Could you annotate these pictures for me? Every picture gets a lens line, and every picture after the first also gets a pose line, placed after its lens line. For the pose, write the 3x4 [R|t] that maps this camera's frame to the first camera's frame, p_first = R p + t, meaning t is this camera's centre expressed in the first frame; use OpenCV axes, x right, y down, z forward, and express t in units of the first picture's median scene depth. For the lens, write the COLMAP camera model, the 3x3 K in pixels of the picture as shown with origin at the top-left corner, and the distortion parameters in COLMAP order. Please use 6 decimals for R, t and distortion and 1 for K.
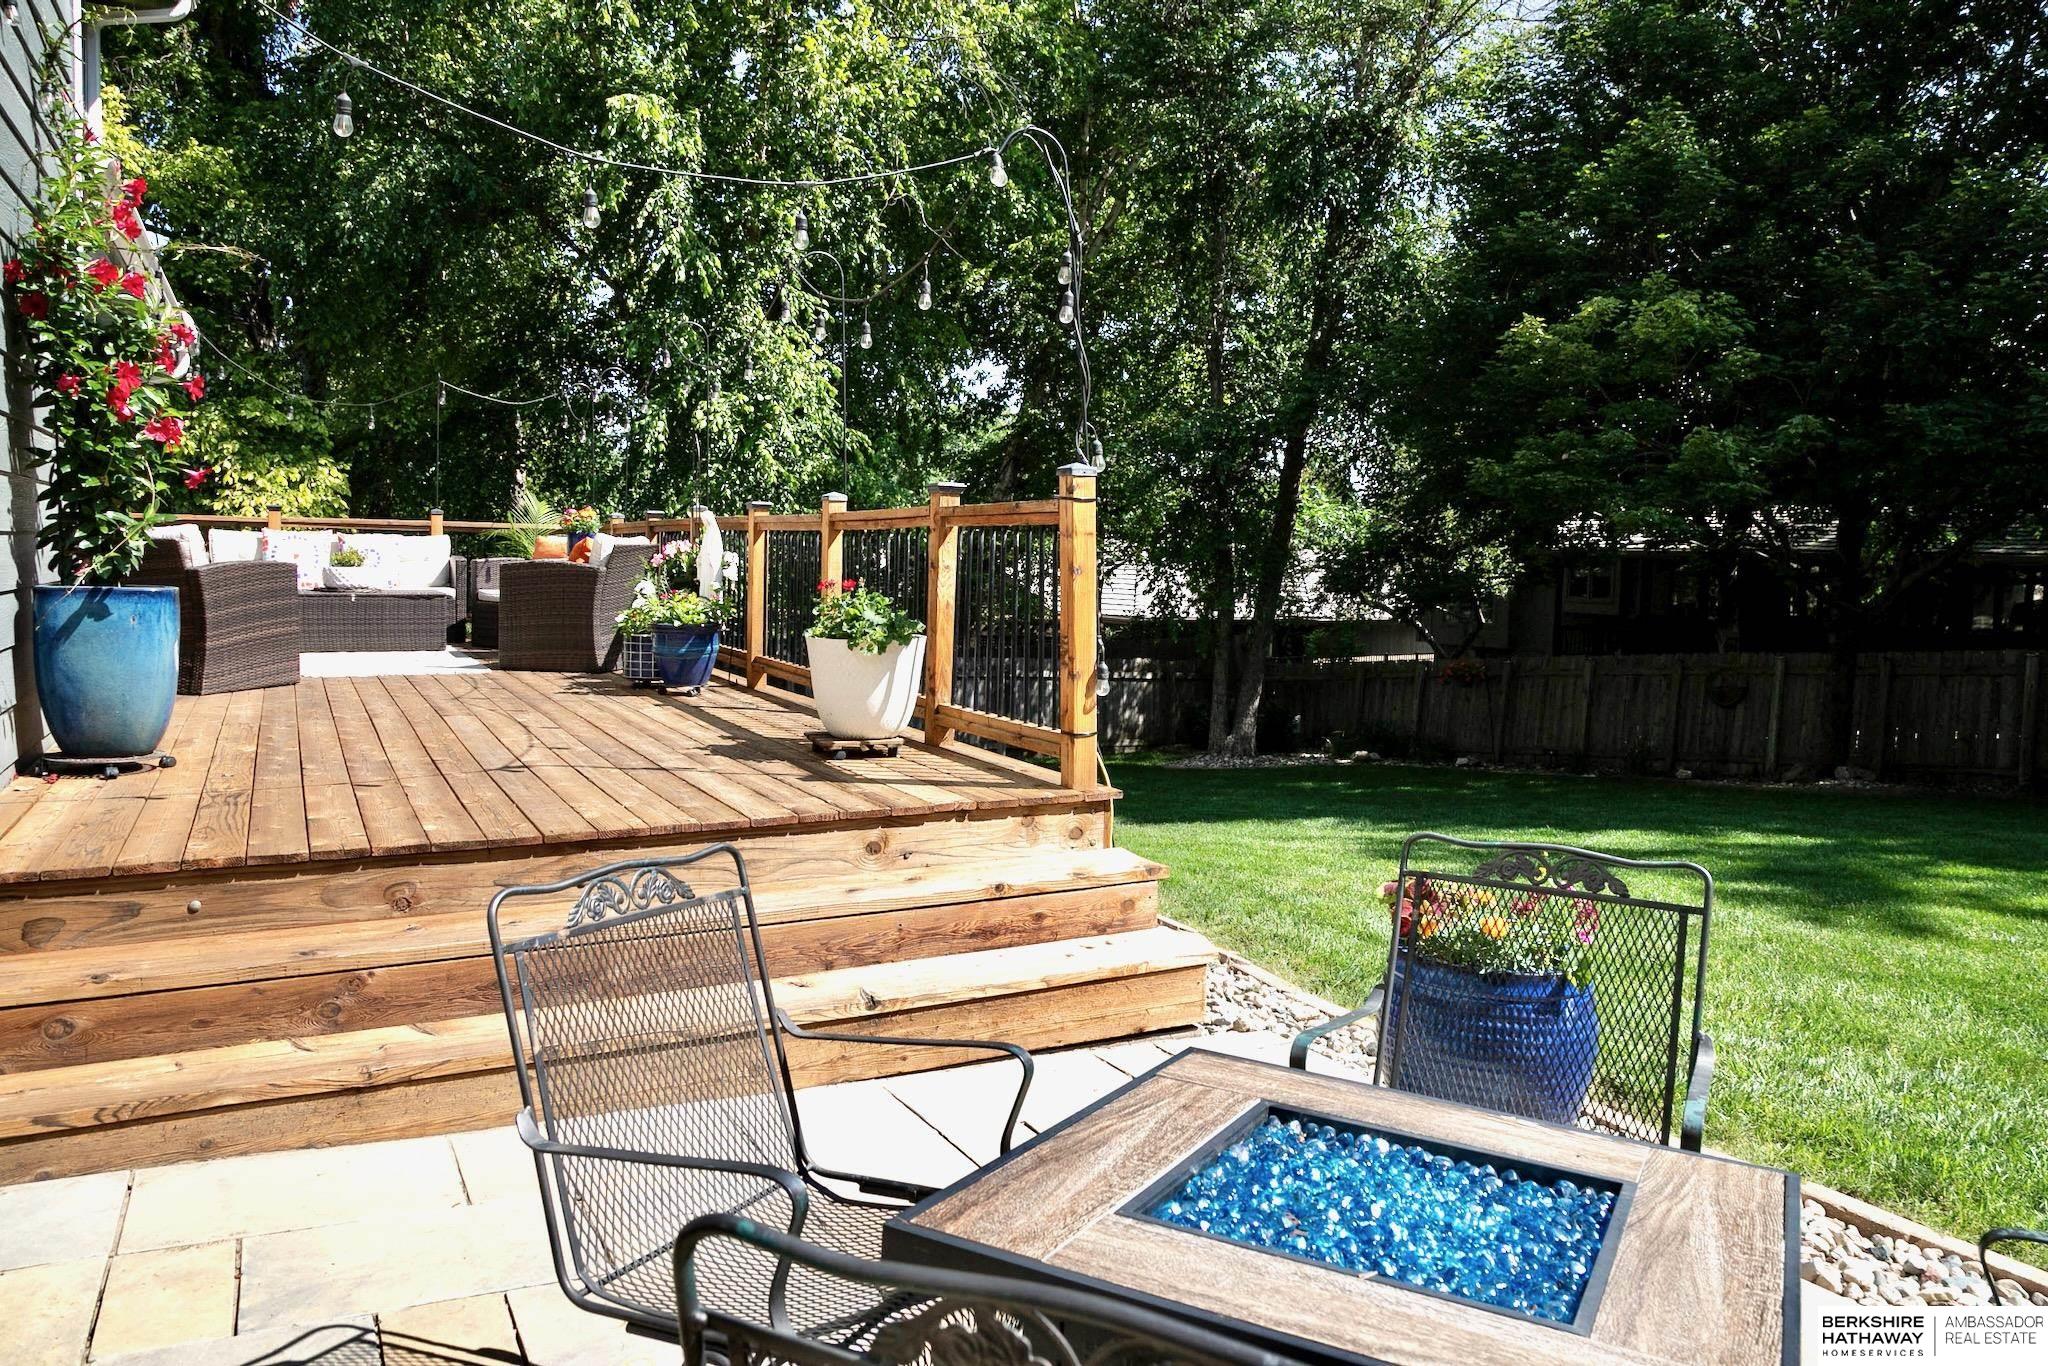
lens RADIAL K [[1476.5, 0, 1044.1], [0, 1476.5, 645.9], [0, 0, 1]] dist [-0.011005, -0.038951]
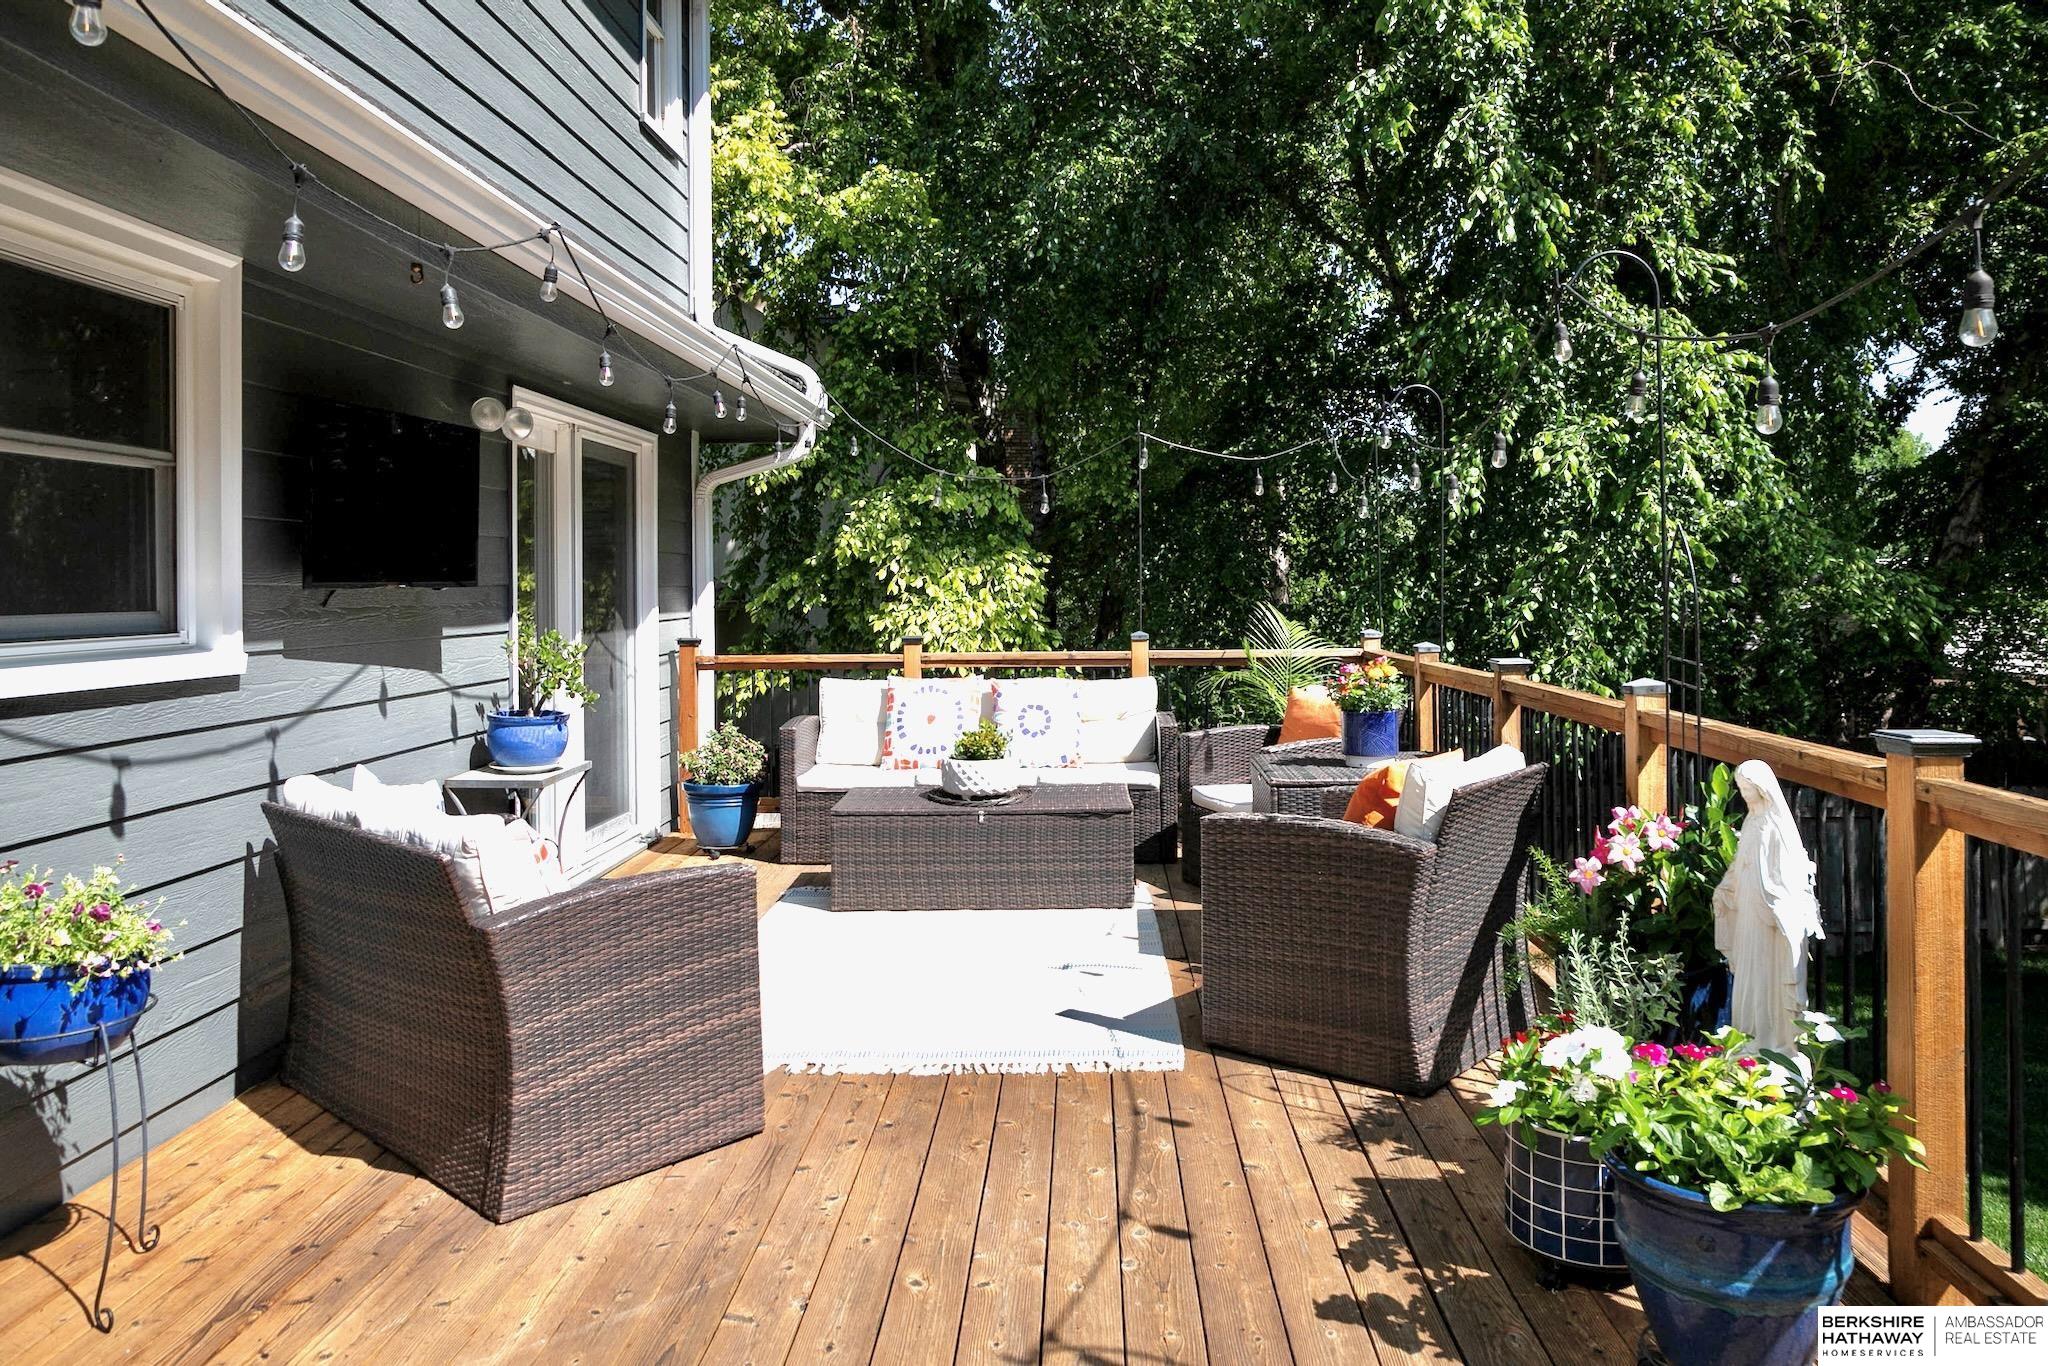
lens RADIAL K [[1456.9, 0, 1023.3], [0, 1456.9, 577.4], [0, 0, 1]] dist [-0.081843, 0.061636]
pose [[0.865688, -0.036929, -0.499221, -0.141485], [0.003244, 0.997668, -0.068175, -0.075166], [0.500574, 0.057399, 0.863789, 0.431669]]
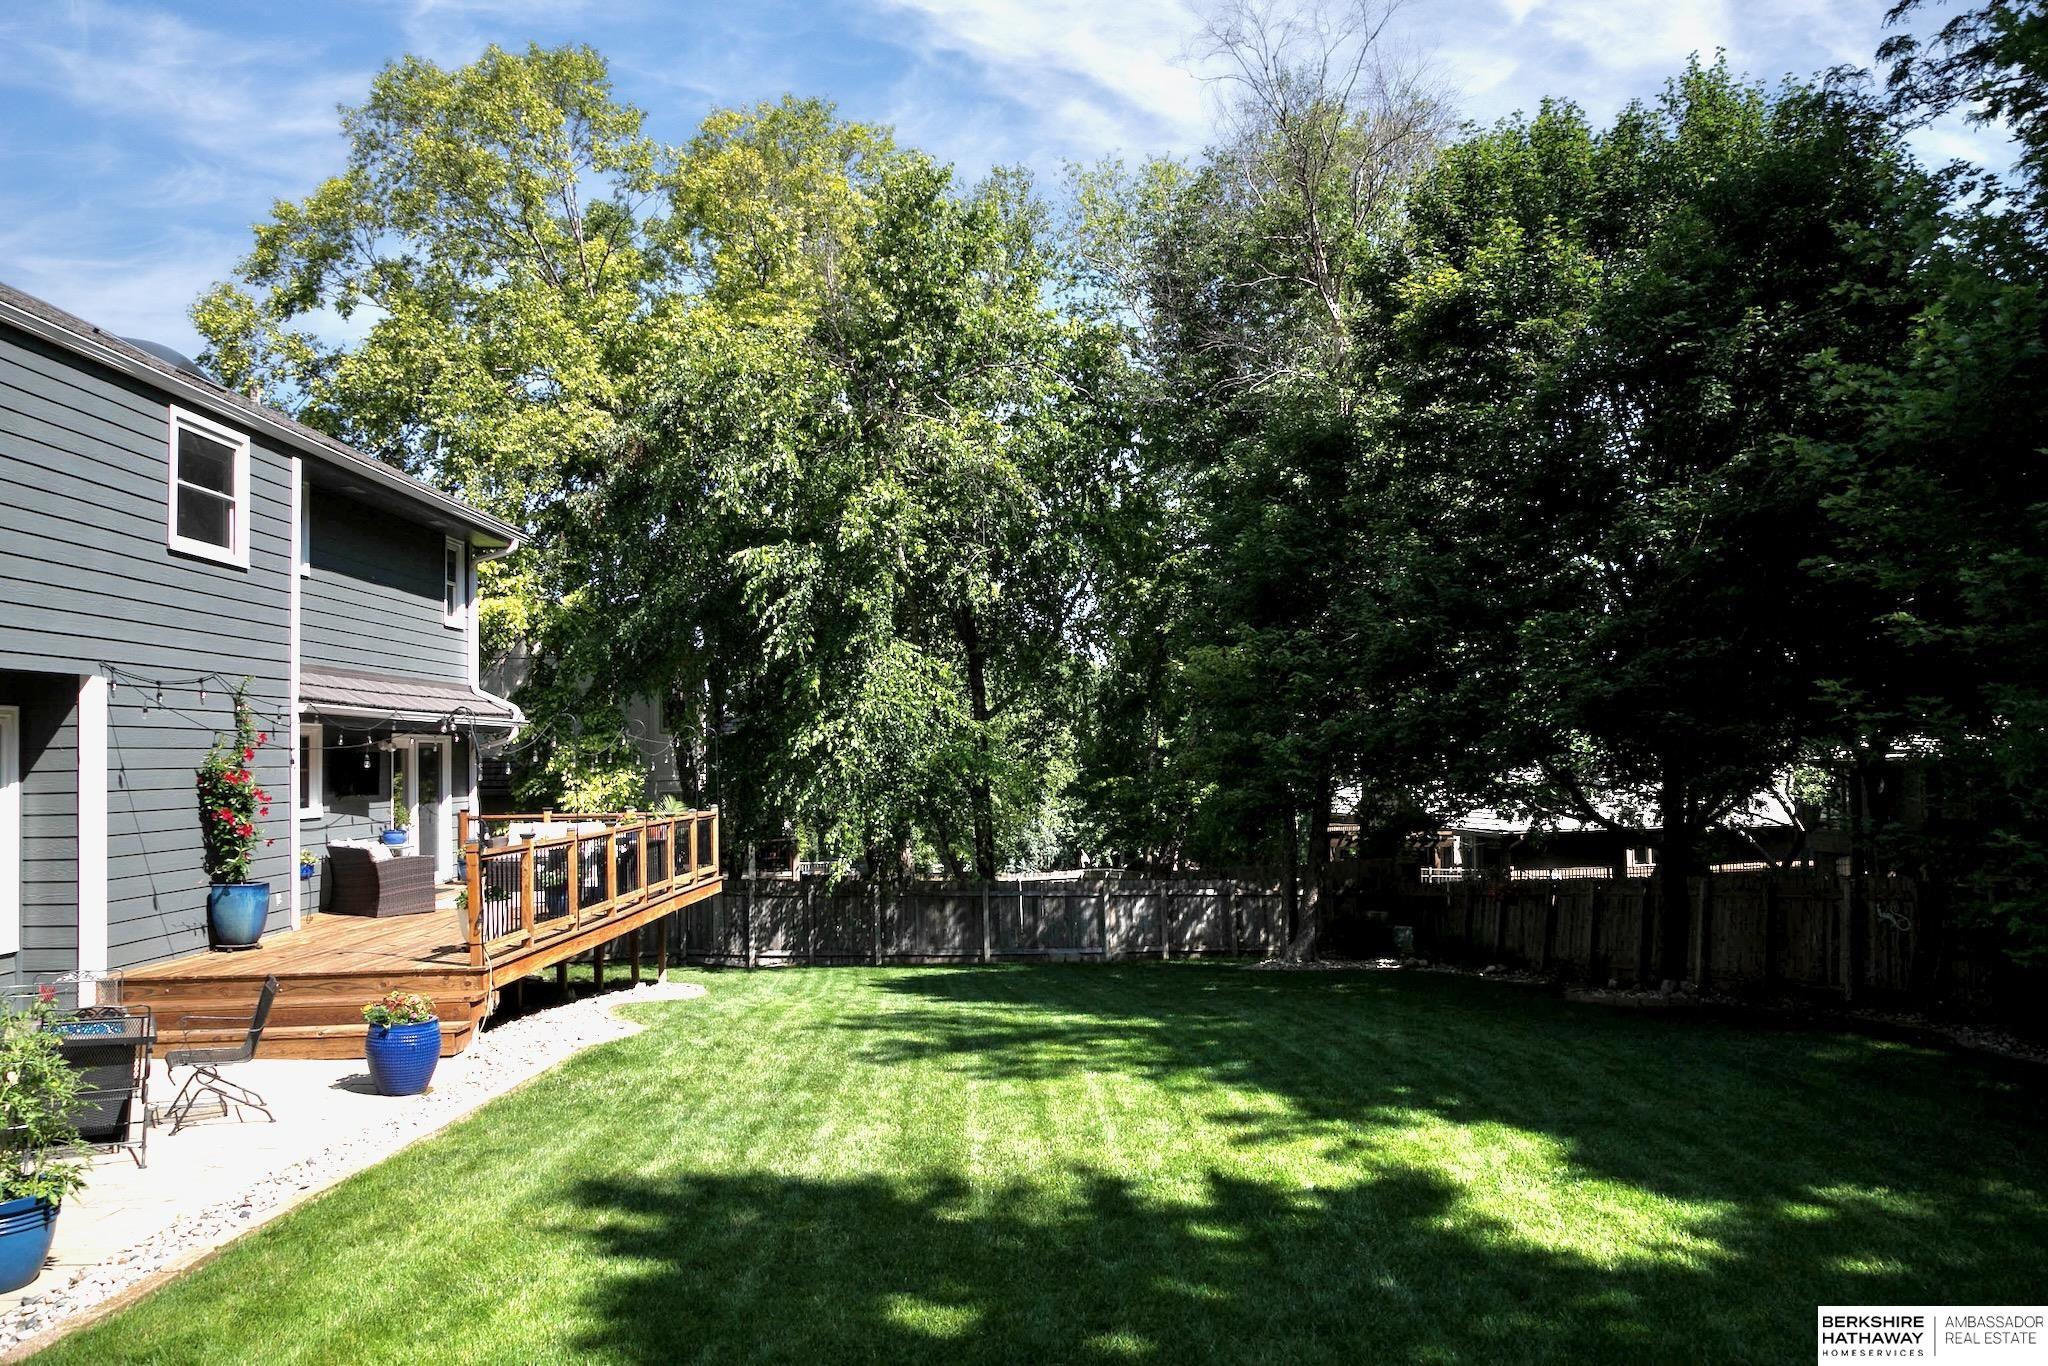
lens RADIAL K [[1408.2, 0, 1058.7], [0, 1408.2, 707.1], [0, 0, 1]] dist [-0.070385, 0.047569]
pose [[0.896828, -0.054190, -0.439047, 0.803202], [0.011863, 0.995058, -0.098584, -0.040324], [0.442220, 0.083204, 0.893039, -0.284577]]
